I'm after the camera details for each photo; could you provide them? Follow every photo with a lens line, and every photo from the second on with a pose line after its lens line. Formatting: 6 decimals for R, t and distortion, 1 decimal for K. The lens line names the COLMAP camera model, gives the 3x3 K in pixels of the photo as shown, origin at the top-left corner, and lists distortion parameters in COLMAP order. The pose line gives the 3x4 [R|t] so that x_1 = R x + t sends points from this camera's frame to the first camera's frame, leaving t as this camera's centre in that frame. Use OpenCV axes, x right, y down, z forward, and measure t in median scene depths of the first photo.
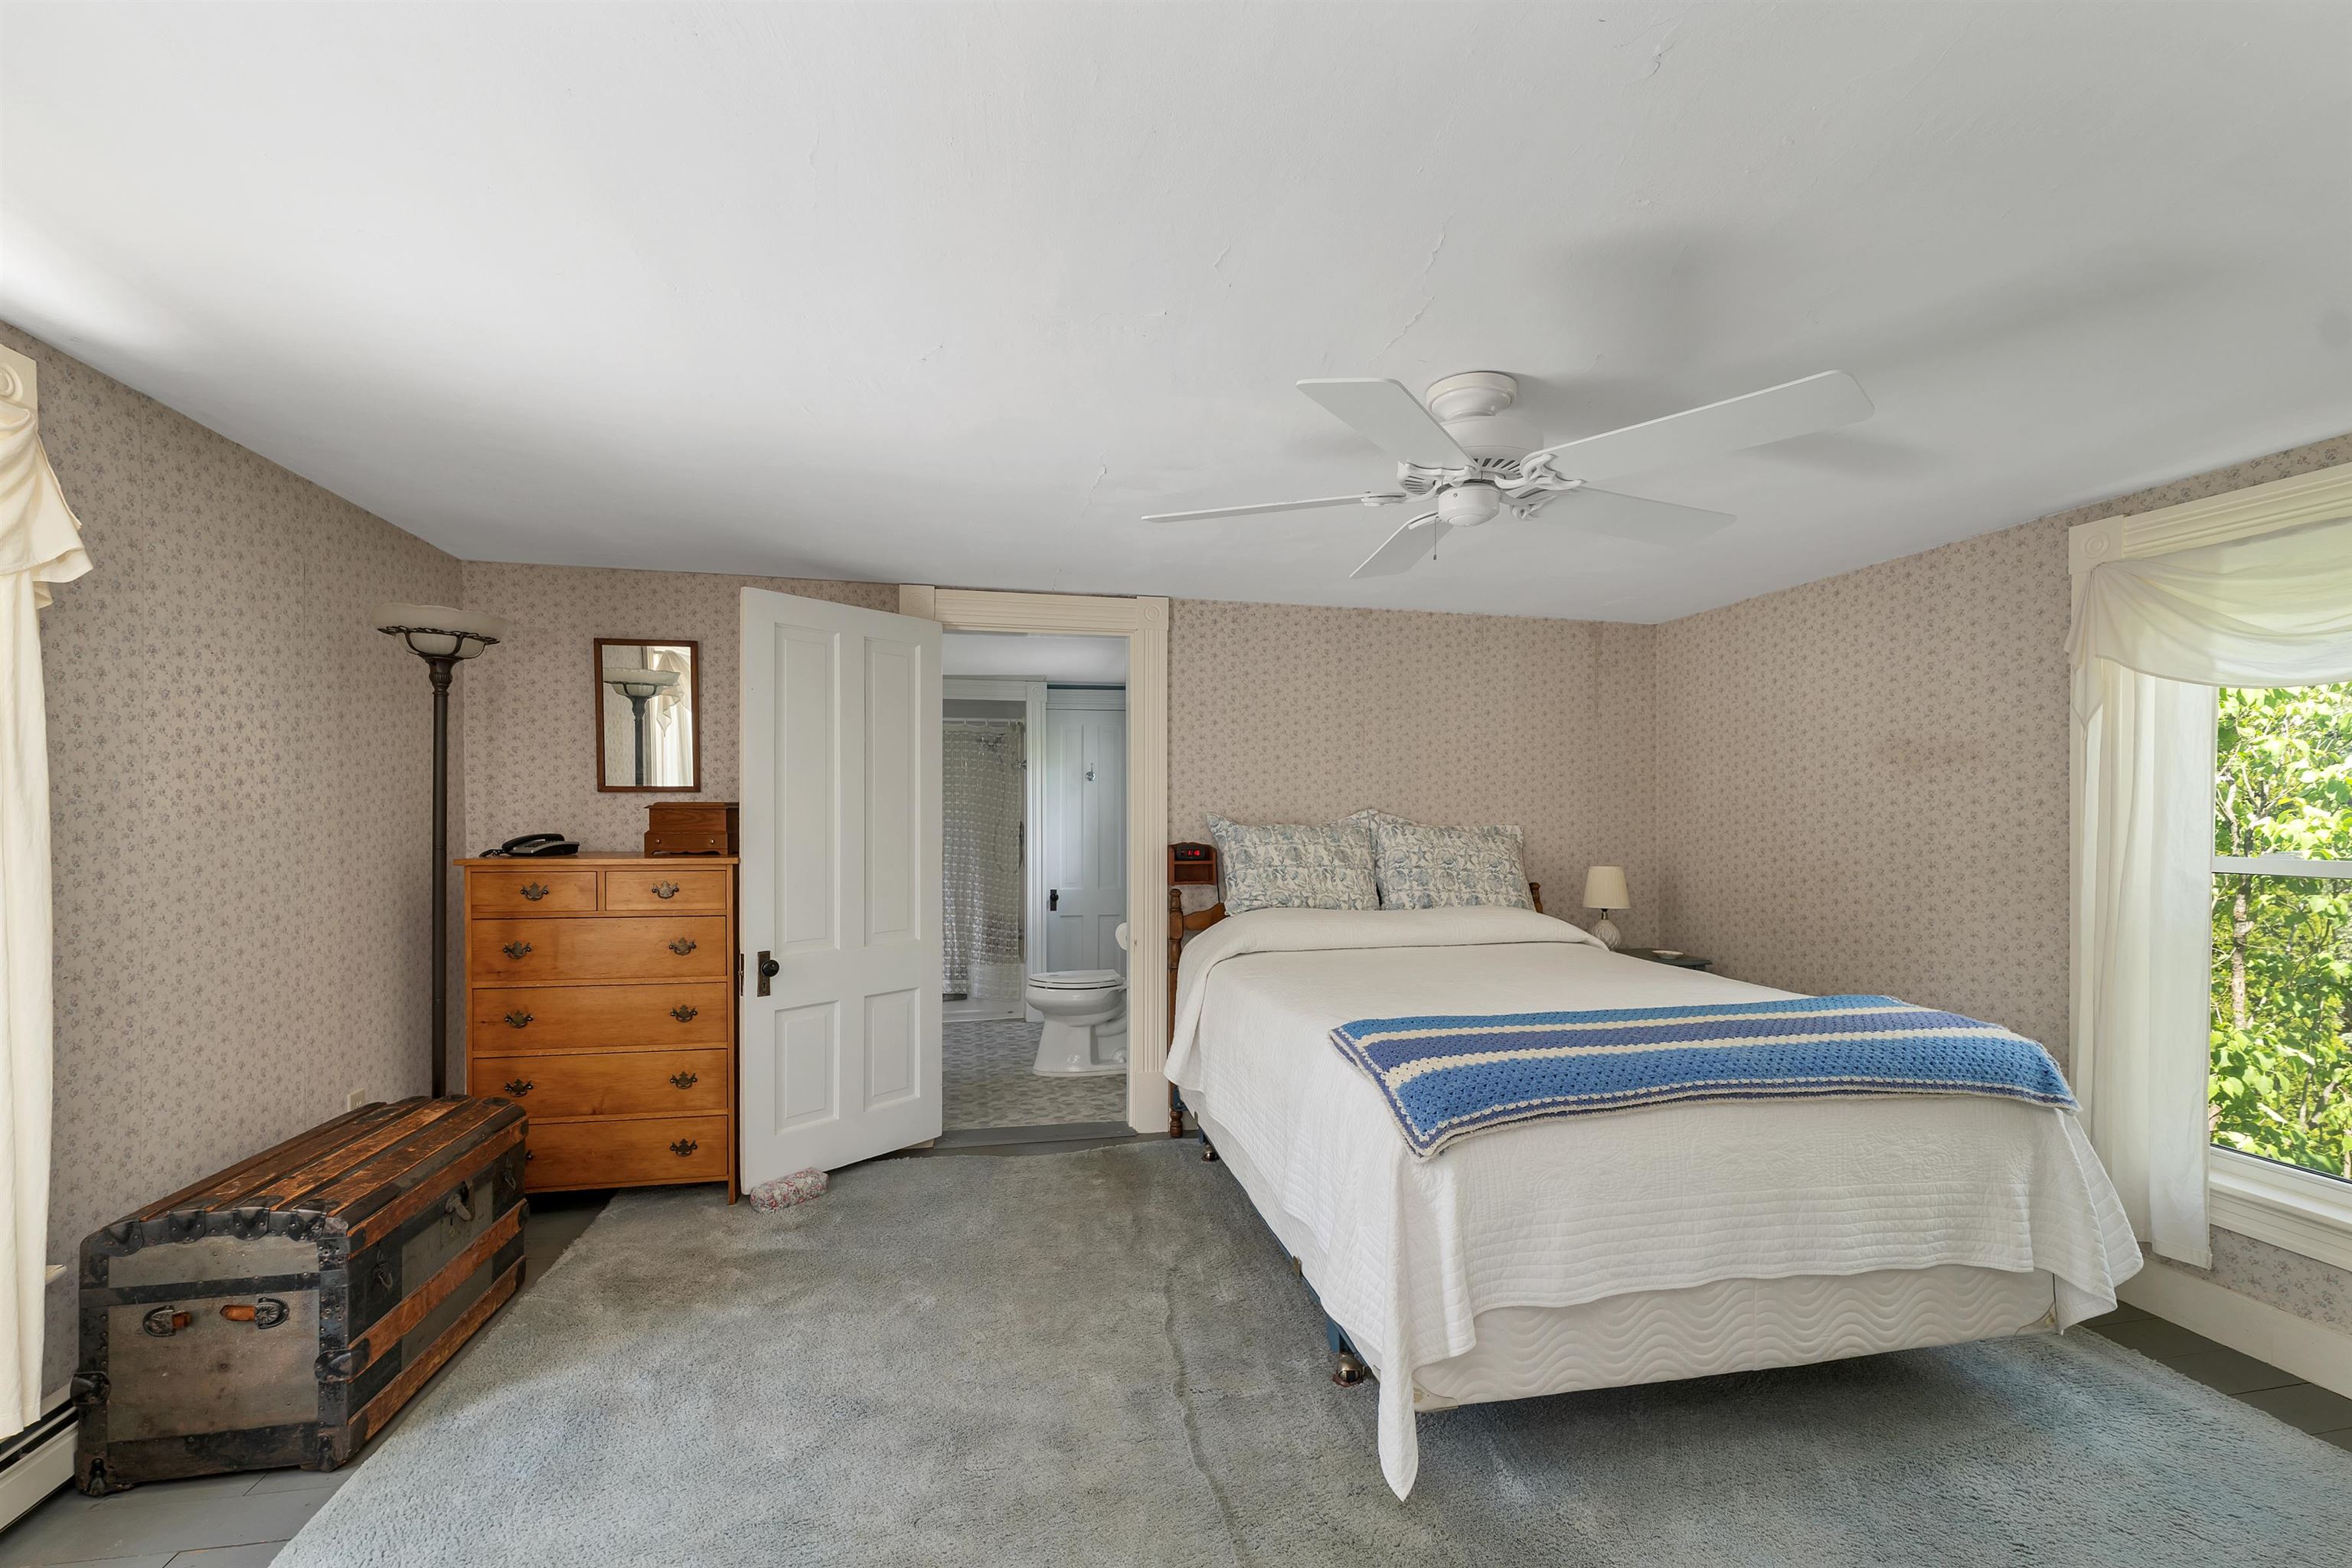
lens RADIAL K [[946.1, 0, 1172.1], [0, 946.1, 822.2], [0, 0, 1]] dist [-0.000419, 0.000052]
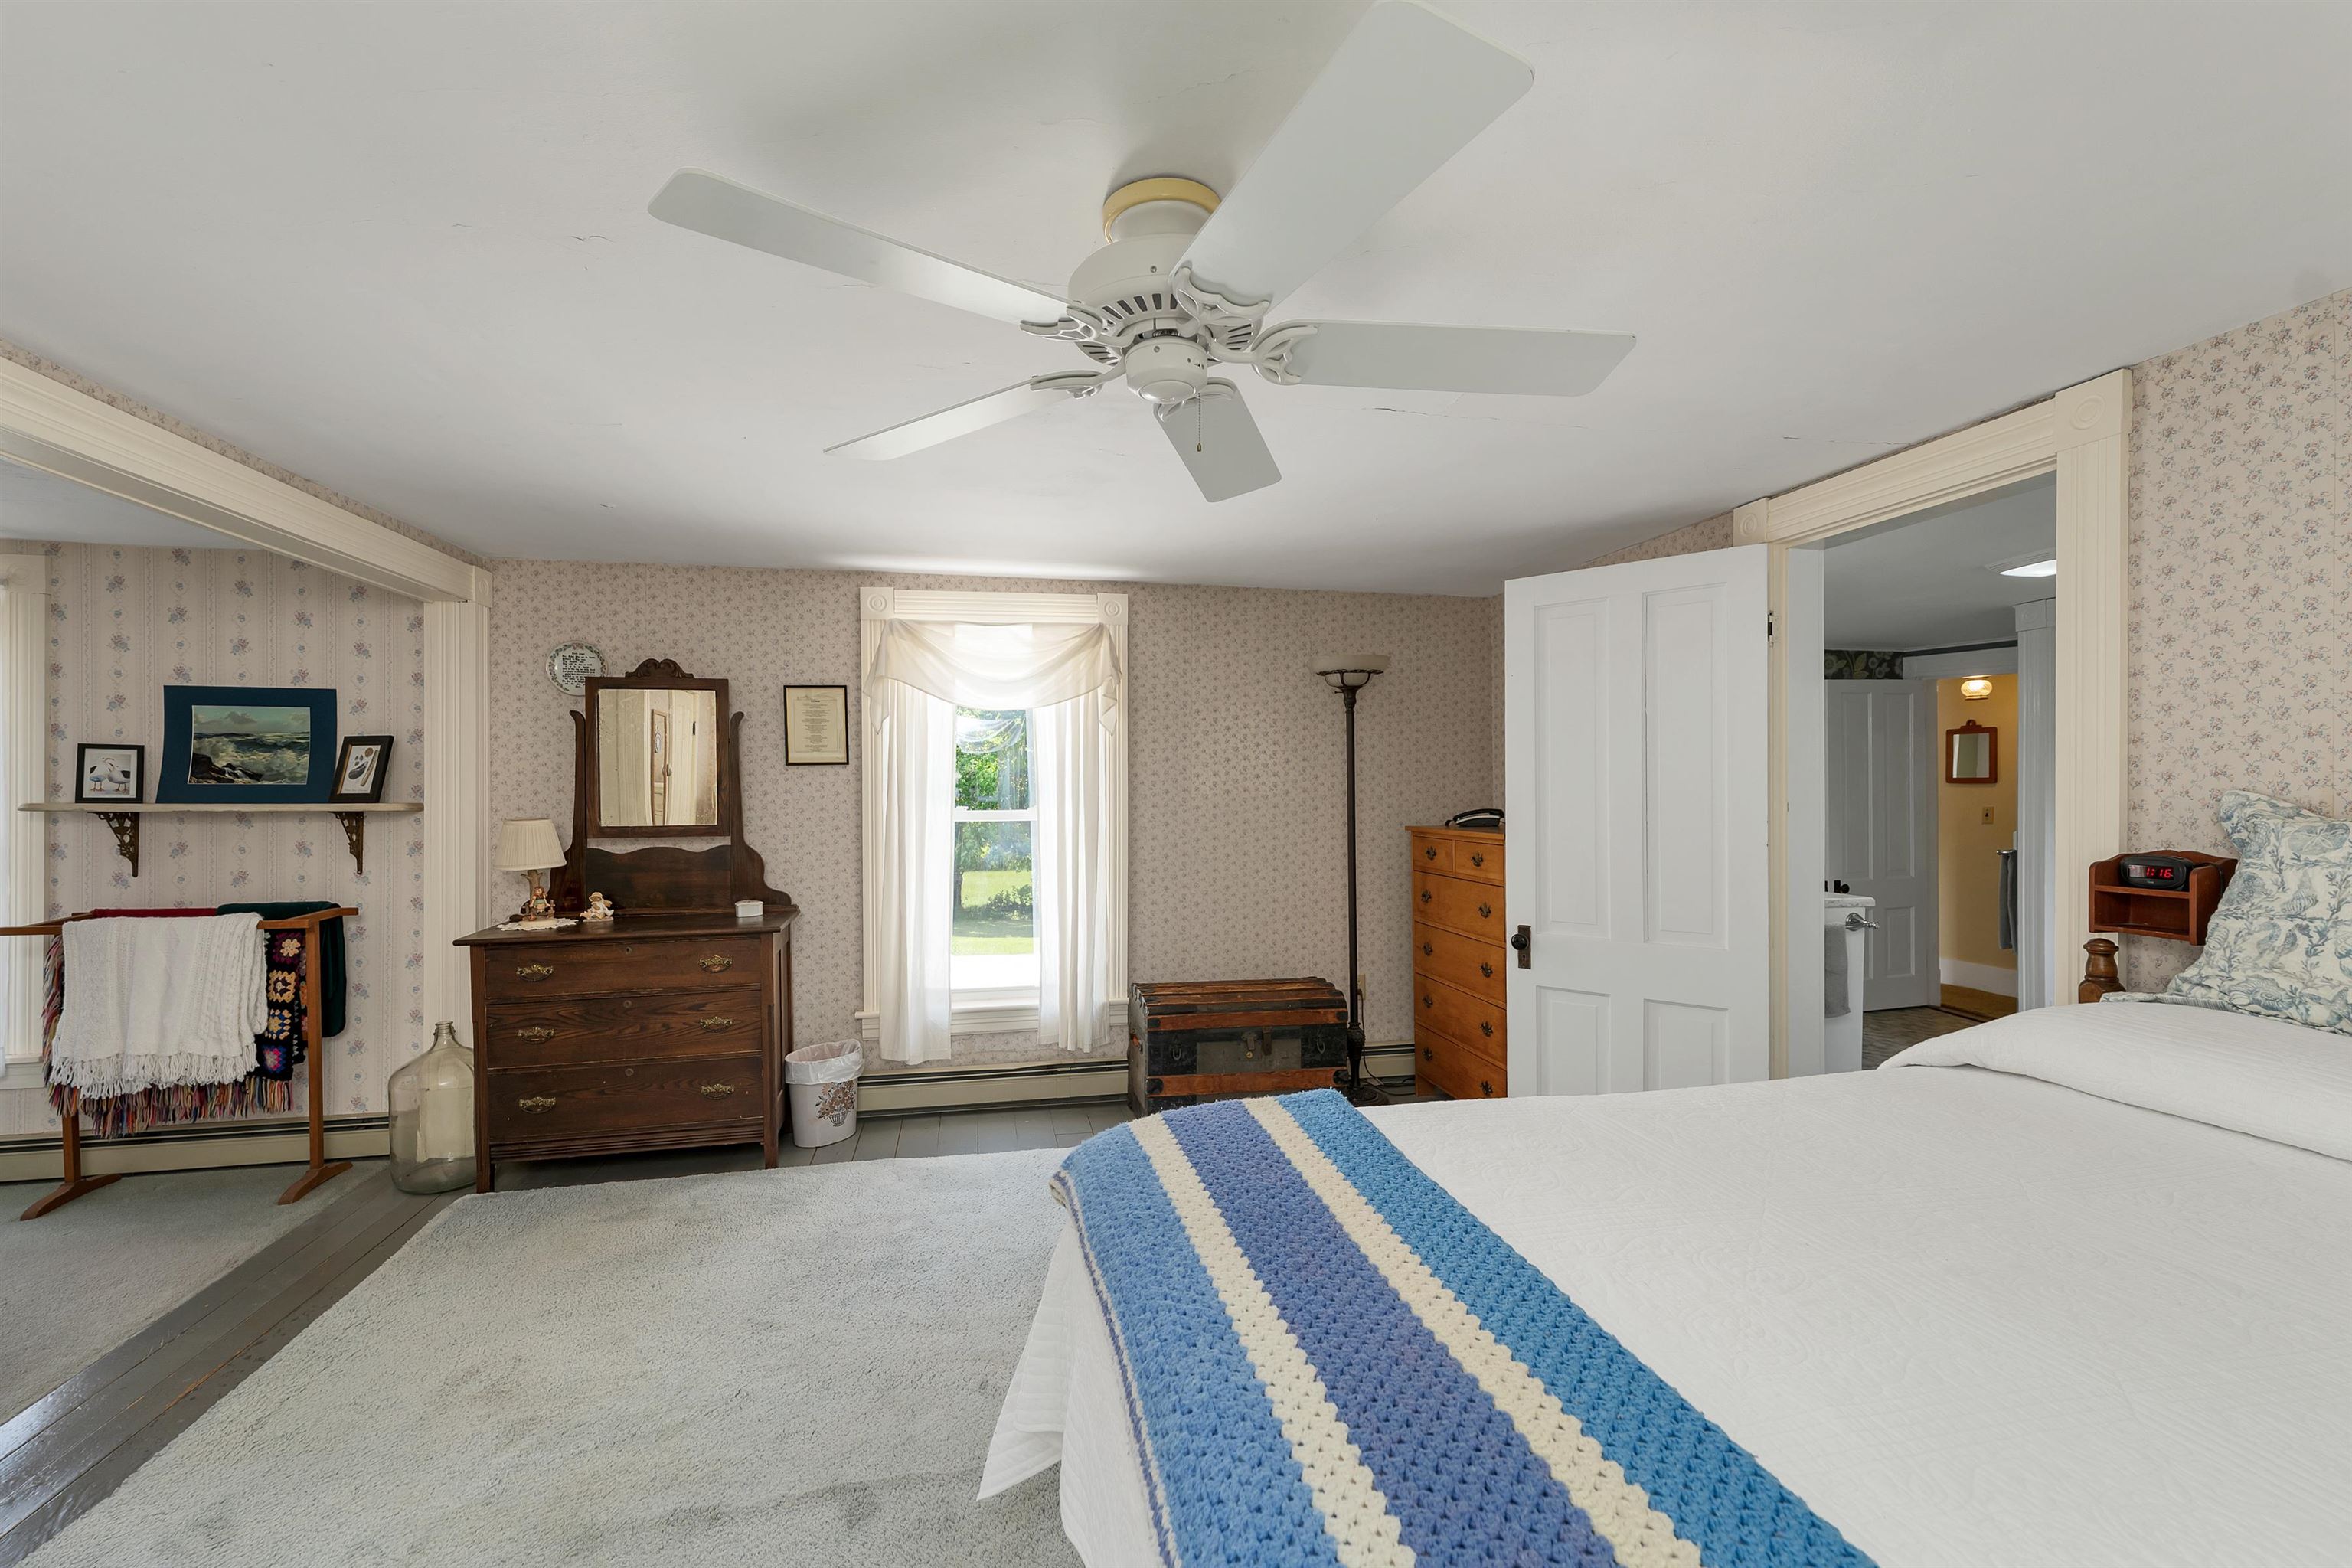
lens RADIAL K [[979.3, 0, 1158.4], [0, 979.3, 794.6], [0, 0, 1]] dist [-0.003086, 0.000109]
pose [[0.007776, 0.003162, -0.999965, 0.639209], [-0.004450, 0.999985, 0.003127, -0.008951], [0.999960, 0.004425, 0.007790, 0.589277]]
